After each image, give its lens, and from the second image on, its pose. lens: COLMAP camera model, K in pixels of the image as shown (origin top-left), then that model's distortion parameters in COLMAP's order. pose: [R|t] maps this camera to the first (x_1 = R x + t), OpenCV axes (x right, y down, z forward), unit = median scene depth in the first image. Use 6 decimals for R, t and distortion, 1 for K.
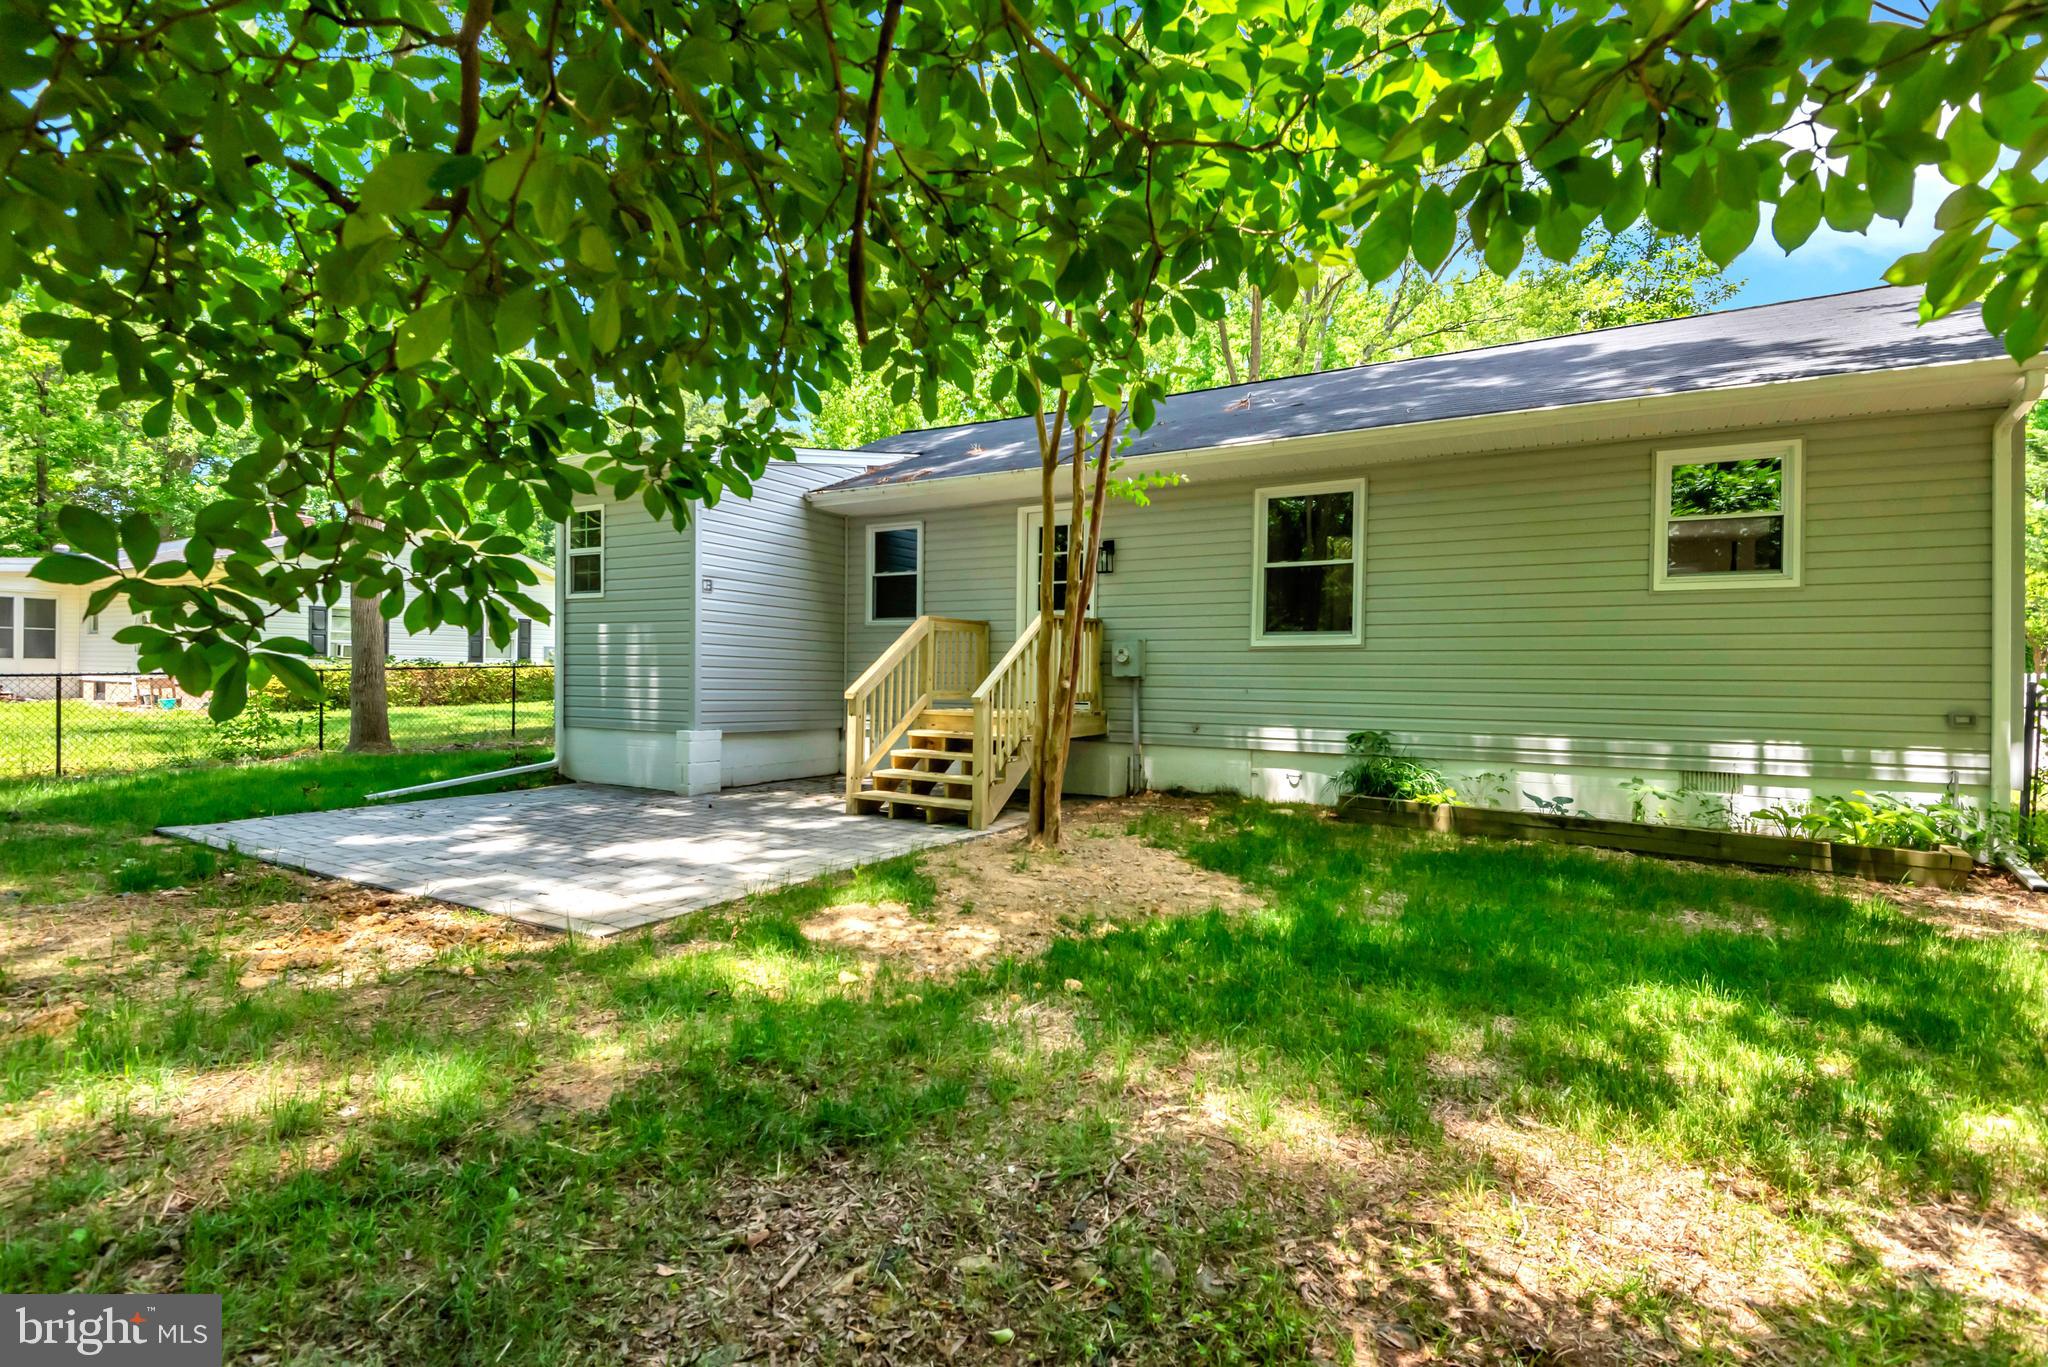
lens RADIAL K [[941.3, 0, 1043.2], [0, 941.3, 677.2], [0, 0, 1]] dist [0.032829, -0.019089]
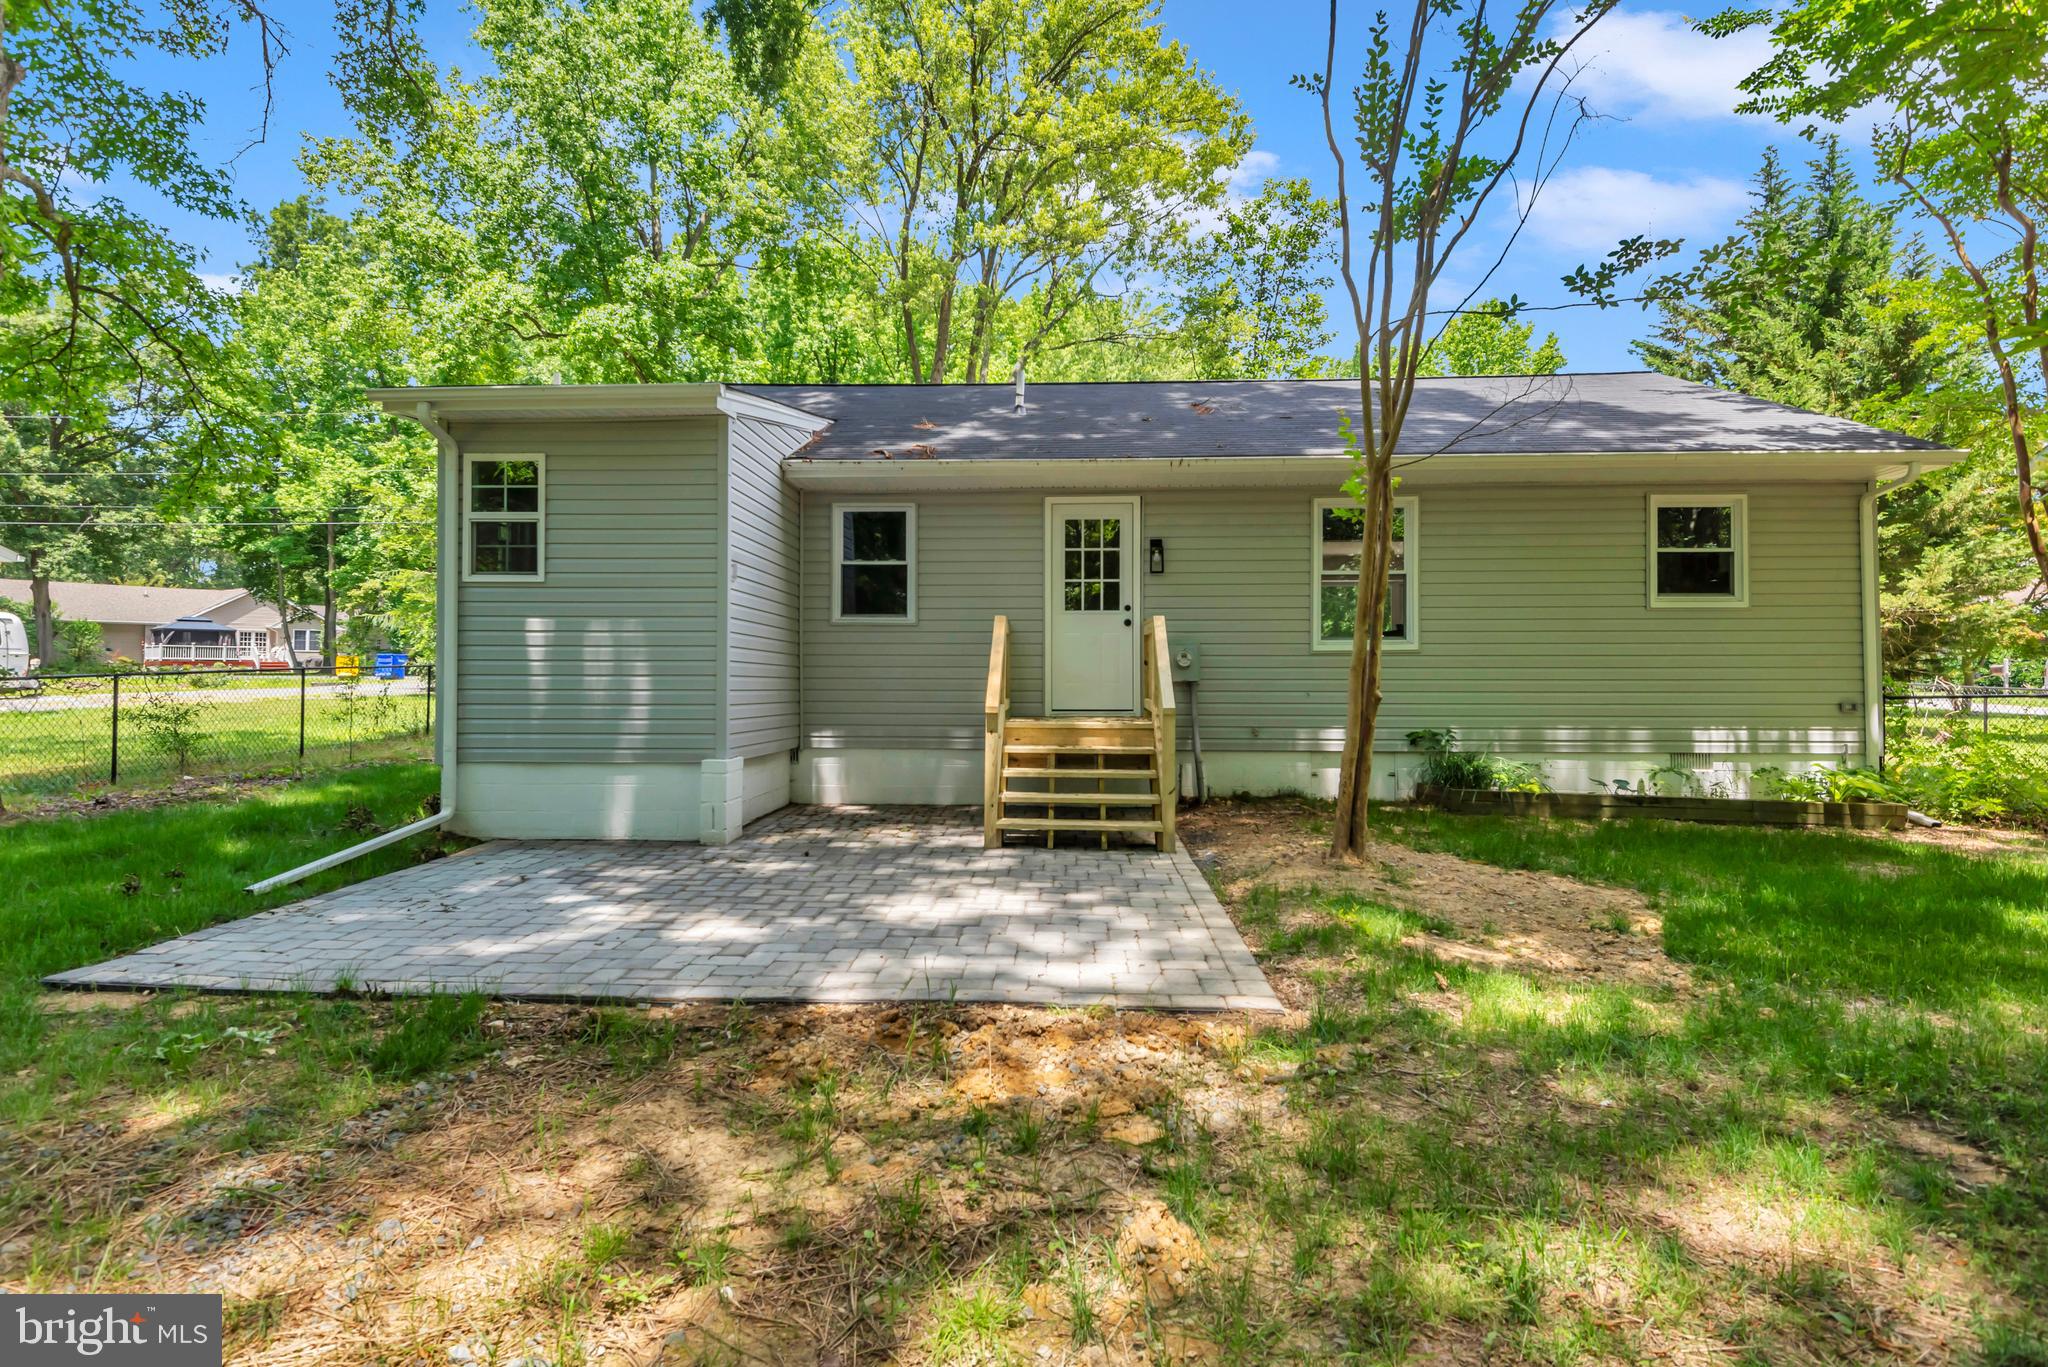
lens RADIAL K [[966.6, 0, 1042.7], [0, 966.6, 686.4], [0, 0, 1]] dist [0.031230, -0.020210]
pose [[0.894108, -0.015204, 0.447594, -0.586988], [0.009626, 0.999845, 0.014735, -0.014210], [-0.447748, -0.008866, 0.894116, 0.209990]]
